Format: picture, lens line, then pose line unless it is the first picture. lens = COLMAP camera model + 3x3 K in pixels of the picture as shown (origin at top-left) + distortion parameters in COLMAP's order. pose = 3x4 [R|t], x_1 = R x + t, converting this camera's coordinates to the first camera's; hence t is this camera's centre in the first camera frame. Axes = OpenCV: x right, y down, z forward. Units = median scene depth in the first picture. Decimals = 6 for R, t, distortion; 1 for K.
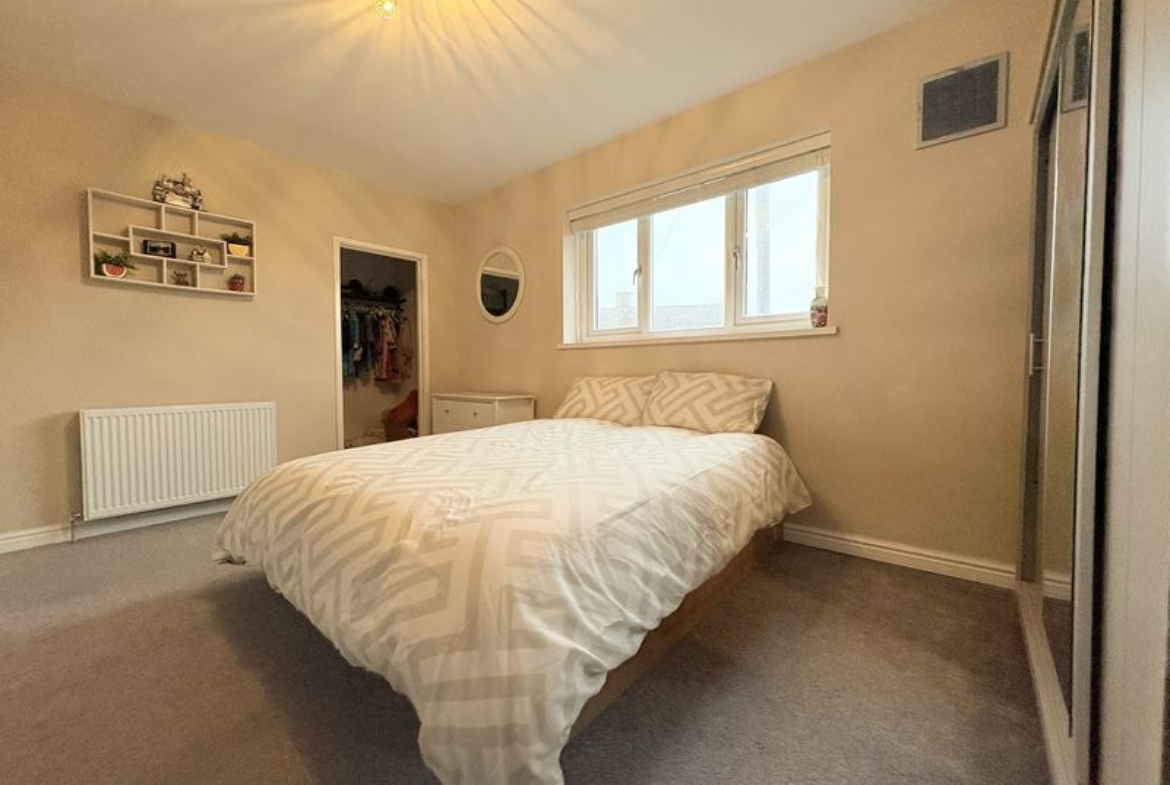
lens RADIAL K [[467.4, 0, 583.4], [0, 467.4, 391.4], [0, 0, 1]] dist [0.001197, -0.000303]
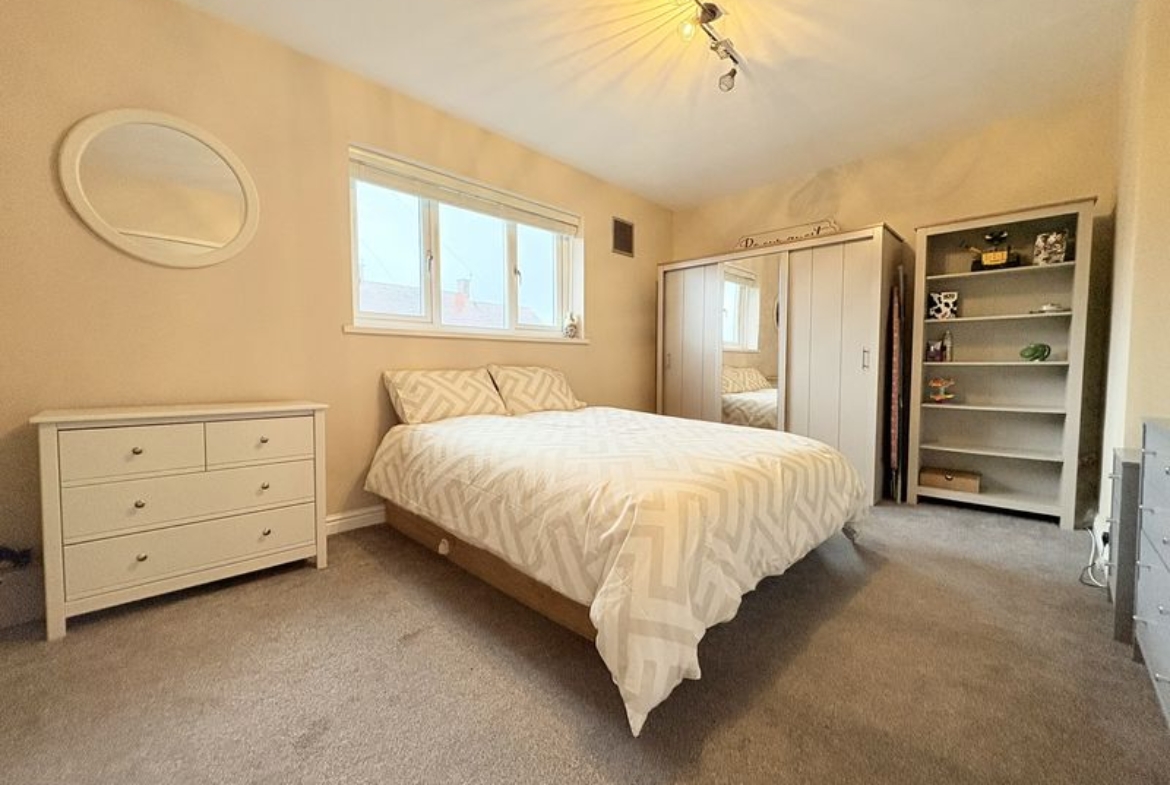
lens RADIAL K [[467.4, 0, 583.4], [0, 467.4, 391.4], [0, 0, 1]] dist [0.001197, -0.000303]
pose [[0.077196, -0.037946, 0.996294, -0.885937], [0.050939, 0.998121, 0.034069, -0.008467], [-0.995714, 0.048120, 0.078984, 0.710004]]
